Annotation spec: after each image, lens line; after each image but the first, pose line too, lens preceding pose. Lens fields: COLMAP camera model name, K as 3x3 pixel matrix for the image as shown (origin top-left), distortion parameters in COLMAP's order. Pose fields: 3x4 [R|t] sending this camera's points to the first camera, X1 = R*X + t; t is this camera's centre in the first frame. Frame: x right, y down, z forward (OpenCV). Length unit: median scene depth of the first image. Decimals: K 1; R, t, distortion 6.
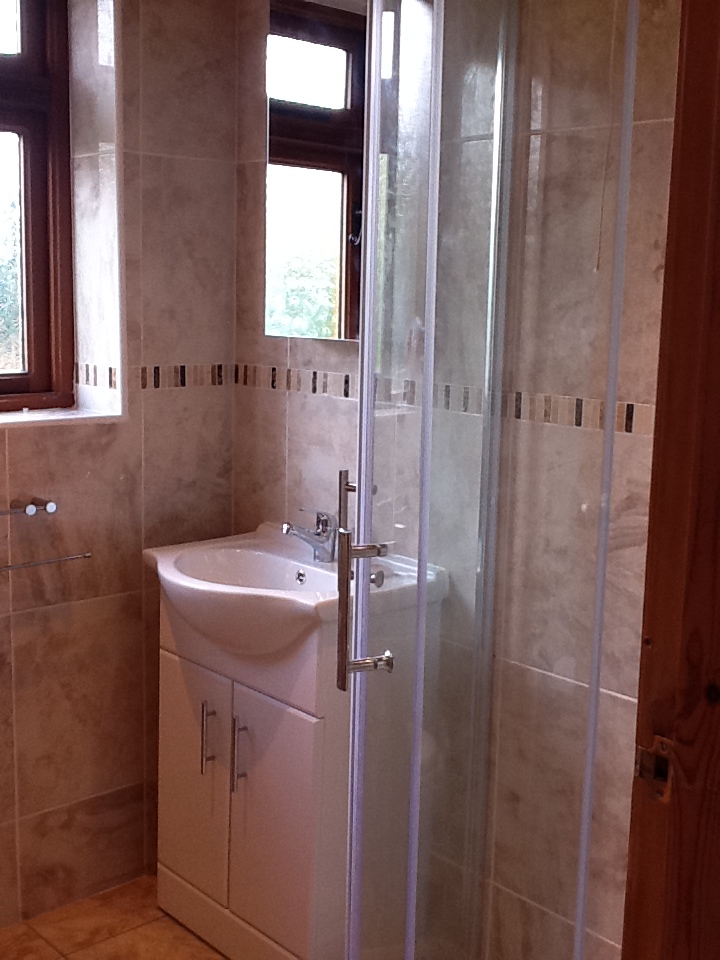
lens RADIAL K [[1157.2, 0, 360.0], [0, 1157.2, 480.0], [0, 0, 1]] dist [-0.035557, 0.006430]
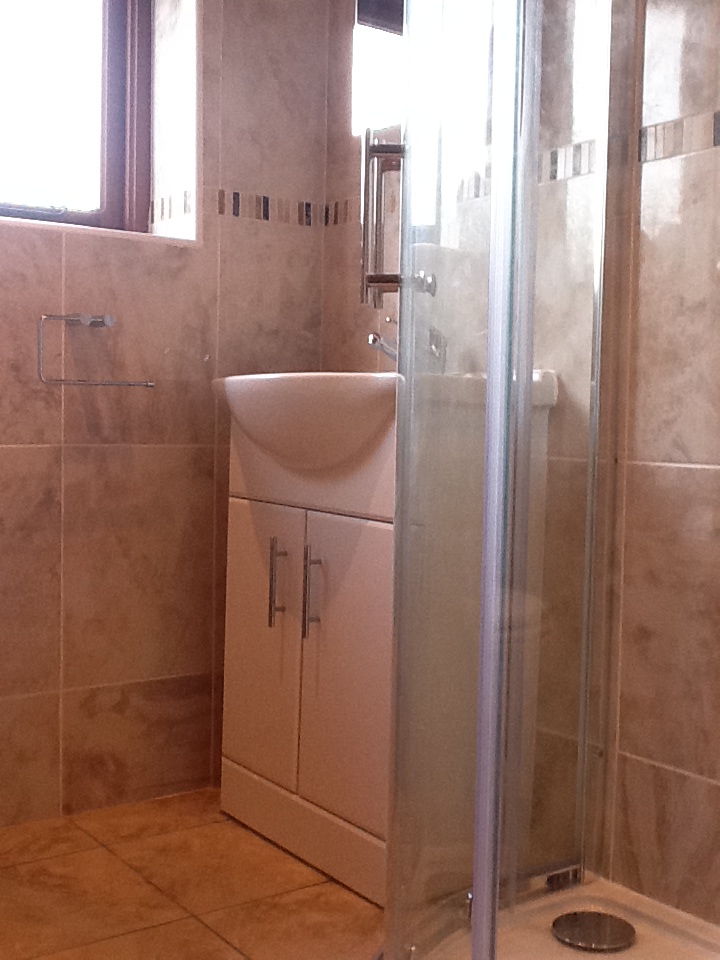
lens RADIAL K [[1157.2, 0, 360.0], [0, 1157.2, 480.0], [0, 0, 1]] dist [-0.035557, 0.006430]
pose [[0.993200, 0.003906, -0.116357, 0.026109], [-0.015971, 0.994560, -0.102934, 0.220226], [0.115322, 0.104092, 0.987859, 0.147482]]
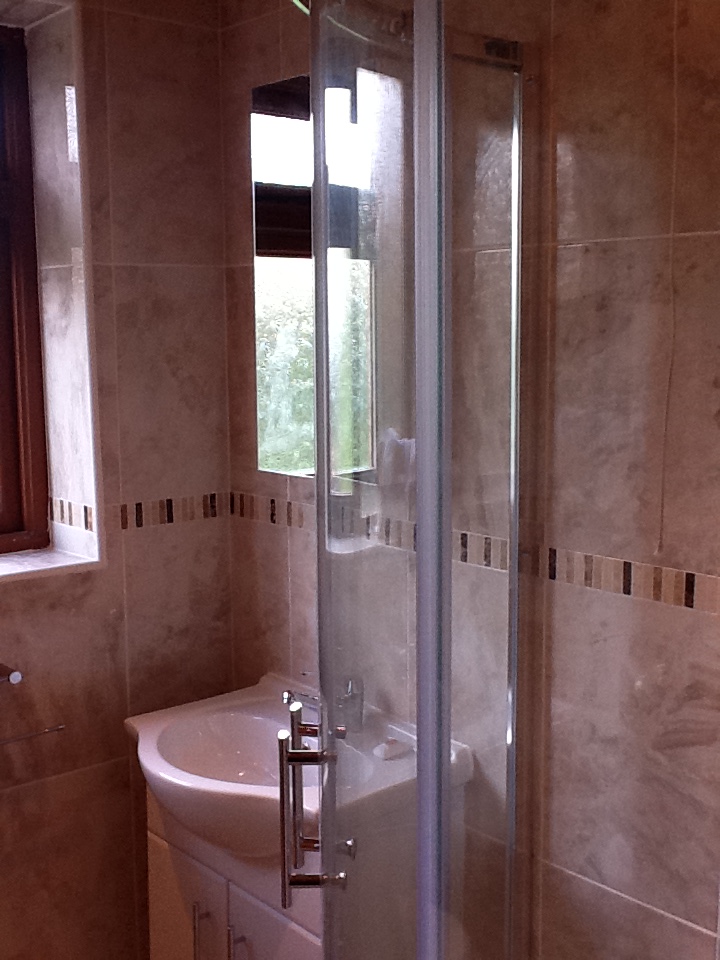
lens RADIAL K [[1157.2, 0, 360.0], [0, 1157.2, 480.0], [0, 0, 1]] dist [-0.035557, 0.006430]
pose [[0.999060, -0.027000, -0.033917, 0.022552], [0.025942, 0.999175, -0.031236, -0.085265], [0.034733, 0.030327, 0.998936, 0.131105]]
